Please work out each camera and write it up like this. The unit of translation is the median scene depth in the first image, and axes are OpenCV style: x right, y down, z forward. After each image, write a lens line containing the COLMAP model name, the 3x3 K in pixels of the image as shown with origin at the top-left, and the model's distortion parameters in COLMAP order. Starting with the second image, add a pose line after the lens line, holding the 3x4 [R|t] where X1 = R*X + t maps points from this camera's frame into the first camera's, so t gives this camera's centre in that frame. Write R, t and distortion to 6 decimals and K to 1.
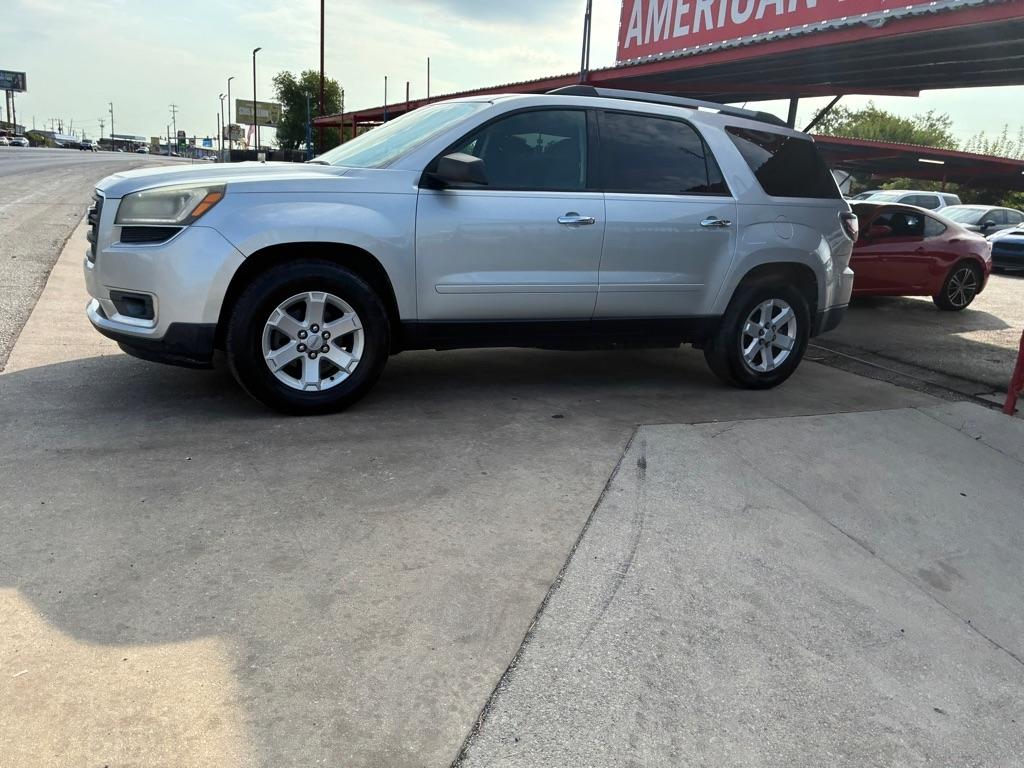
lens RADIAL K [[786.0, 0, 527.5], [0, 786.0, 384.5], [0, 0, 1]] dist [0.046779, -0.075153]
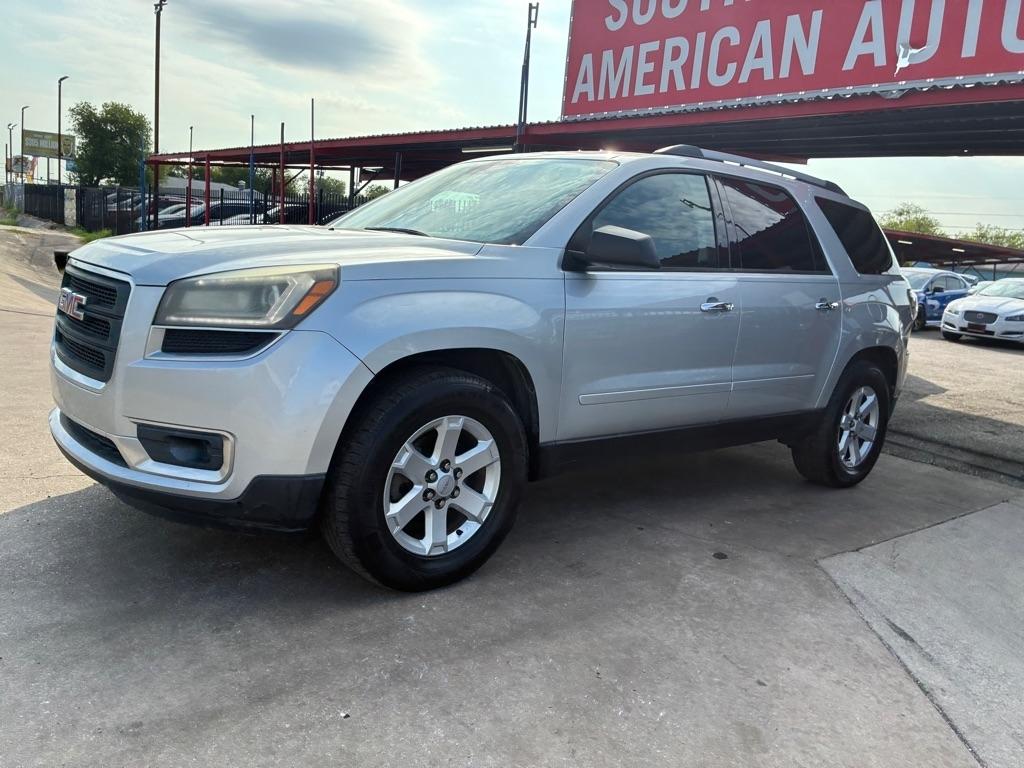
lens RADIAL K [[786.6, 0, 530.1], [0, 786.6, 362.5], [0, 0, 1]] dist [0.050850, -0.067538]
pose [[0.974461, -0.014064, 0.224118, -0.349575], [0.032362, 0.996414, -0.078182, -0.105075], [-0.222214, 0.083438, 0.971421, 0.284516]]
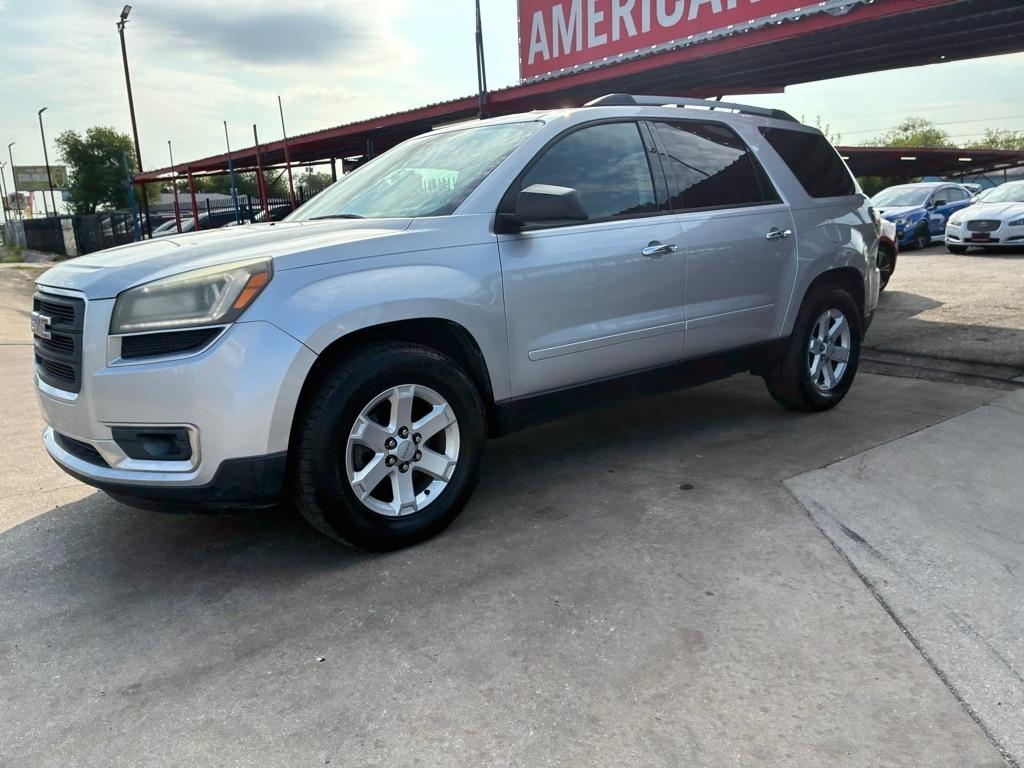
lens RADIAL K [[790.9, 0, 512.7], [0, 790.9, 377.3], [0, 0, 1]] dist [0.048471, -0.067836]
pose [[0.972707, -0.148645, 0.178174, -0.292483], [0.156065, 0.987341, -0.028299, -0.084531], [-0.171713, 0.055334, 0.983592, 0.230768]]
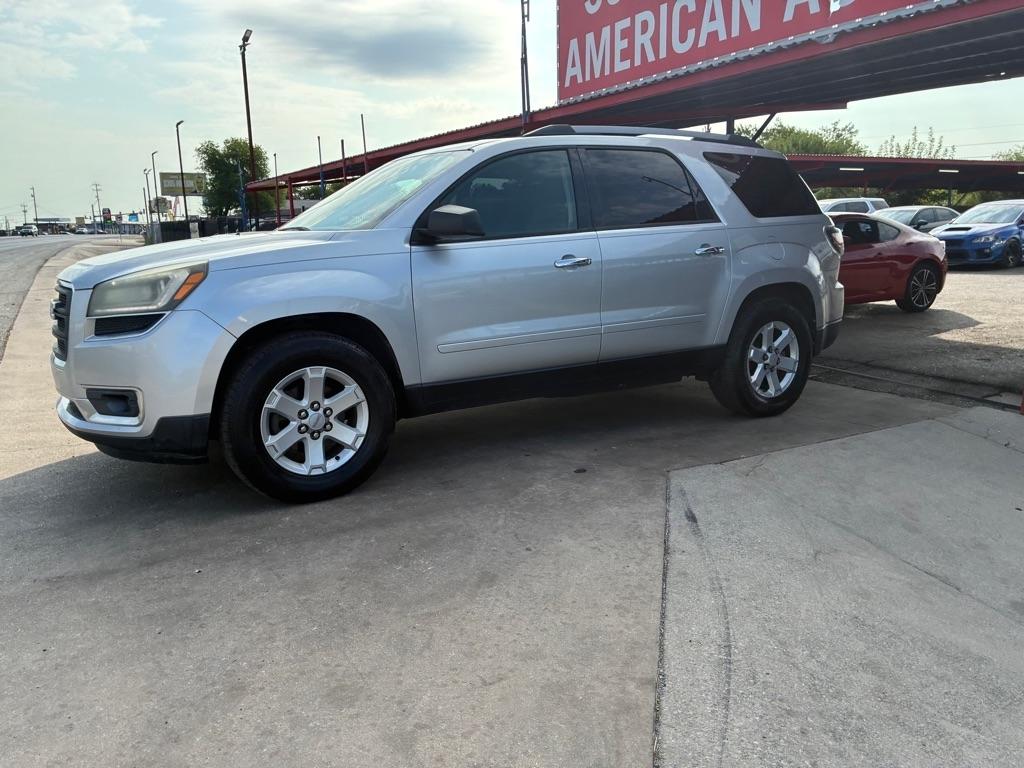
lens RADIAL K [[786.0, 0, 503.2], [0, 786.0, 362.9], [0, 0, 1]] dist [0.040156, -0.052217]
pose [[0.993800, -0.102814, 0.042314, -0.085139], [0.105718, 0.991690, -0.073318, -0.030326], [-0.034424, 0.077337, 0.996411, 0.072749]]
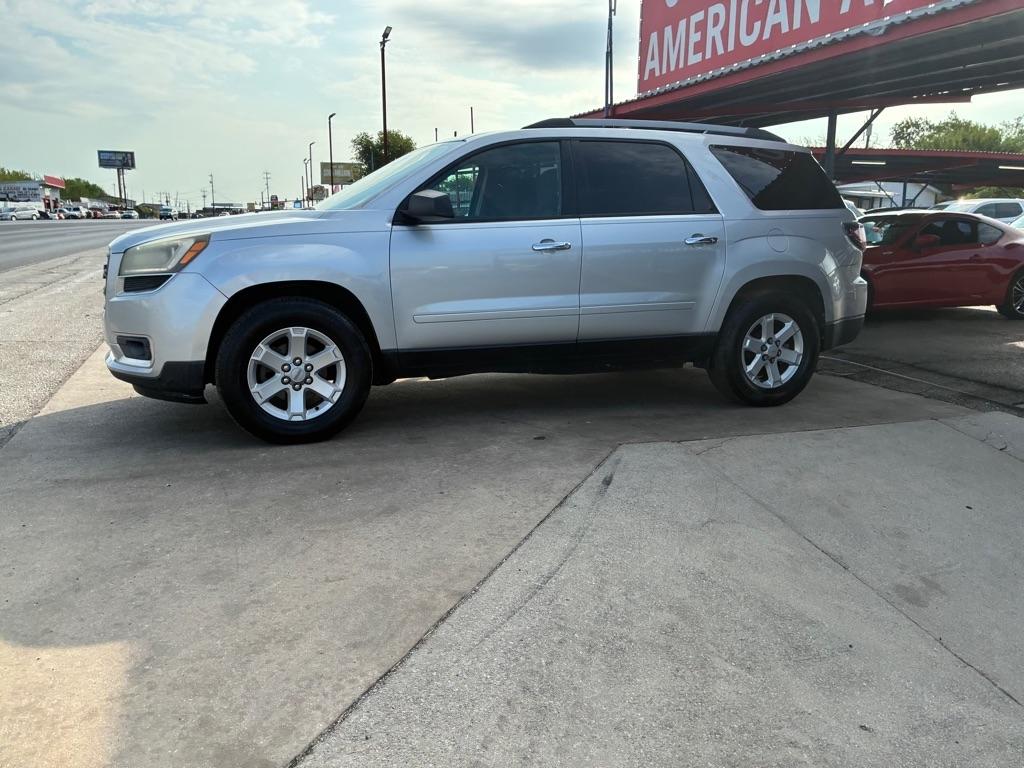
lens RADIAL K [[785.2, 0, 502.9], [0, 785.2, 365.6], [0, 0, 1]] dist [0.048916, -0.063053]
pose [[0.990345, -0.045299, -0.131011, 0.140869], [0.035795, 0.996615, -0.074013, 0.022560], [0.133921, 0.068609, 0.988614, -0.010587]]
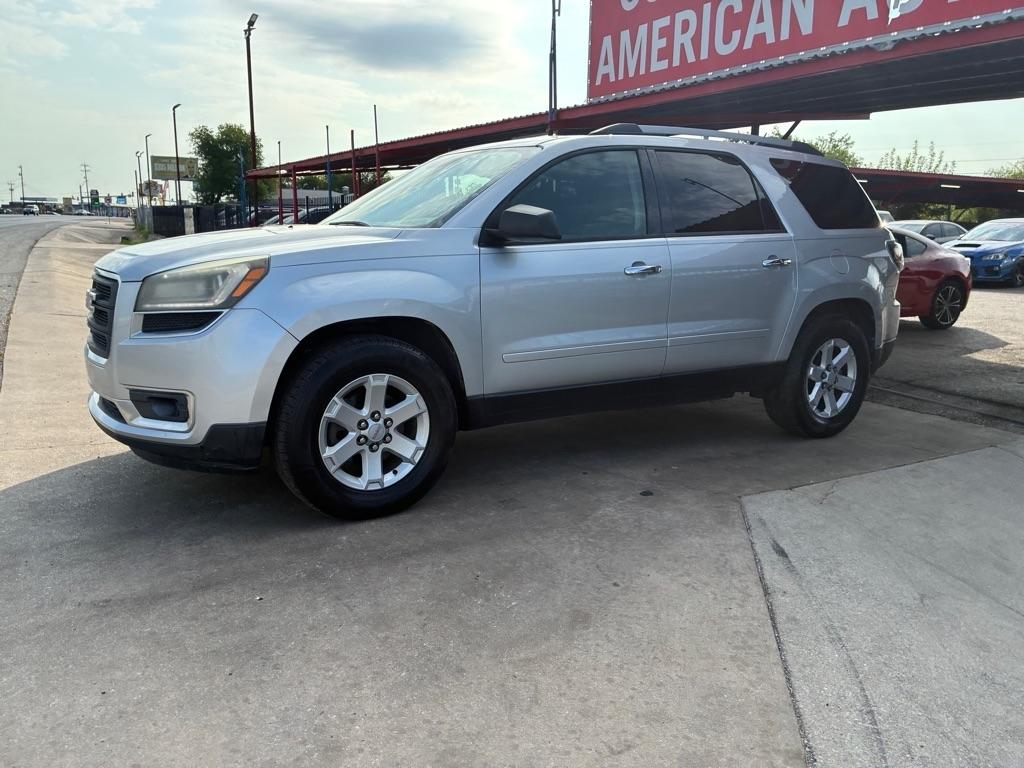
lens RADIAL K [[785.2, 0, 502.9], [0, 785.2, 365.6], [0, 0, 1]] dist [0.048916, -0.063053]
pose [[0.996069, -0.066856, 0.058118, -0.176139], [0.070623, 0.995358, -0.065384, -0.059807], [-0.053477, 0.069231, 0.996166, 0.139026]]
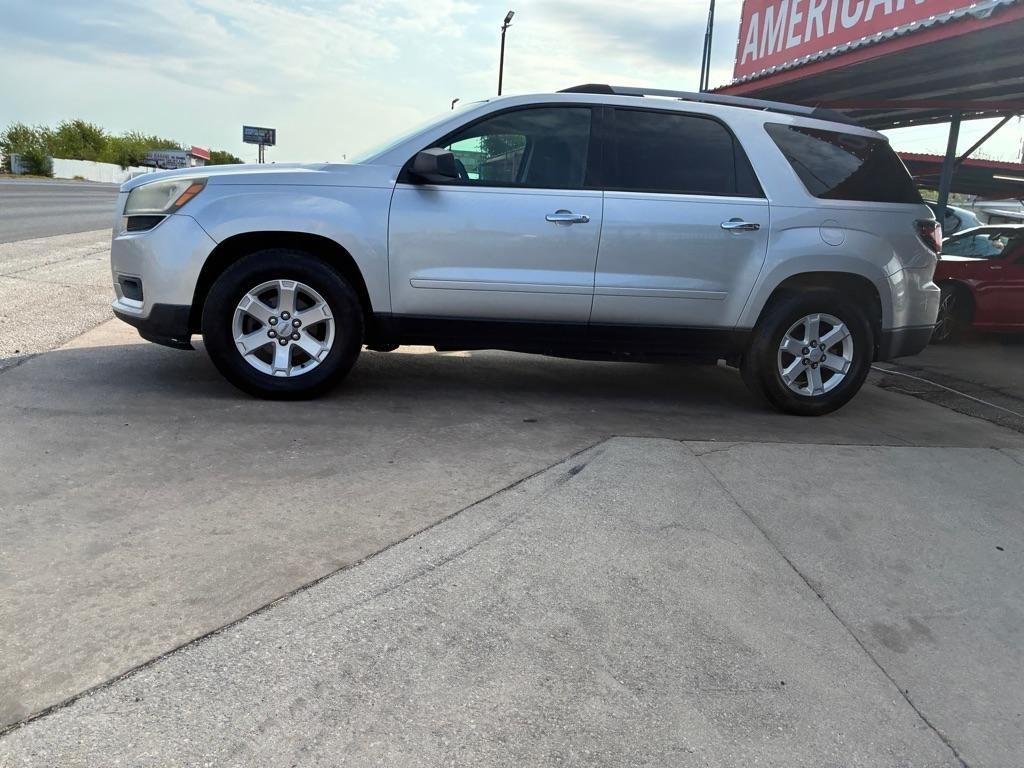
lens RADIAL K [[785.2, 0, 502.9], [0, 785.2, 365.6], [0, 0, 1]] dist [0.048916, -0.063053]
pose [[0.963768, 0.047692, -0.262442, 0.276212], [-0.066772, 0.995697, -0.064265, 0.041029], [0.258248, 0.079460, 0.962805, 0.083467]]
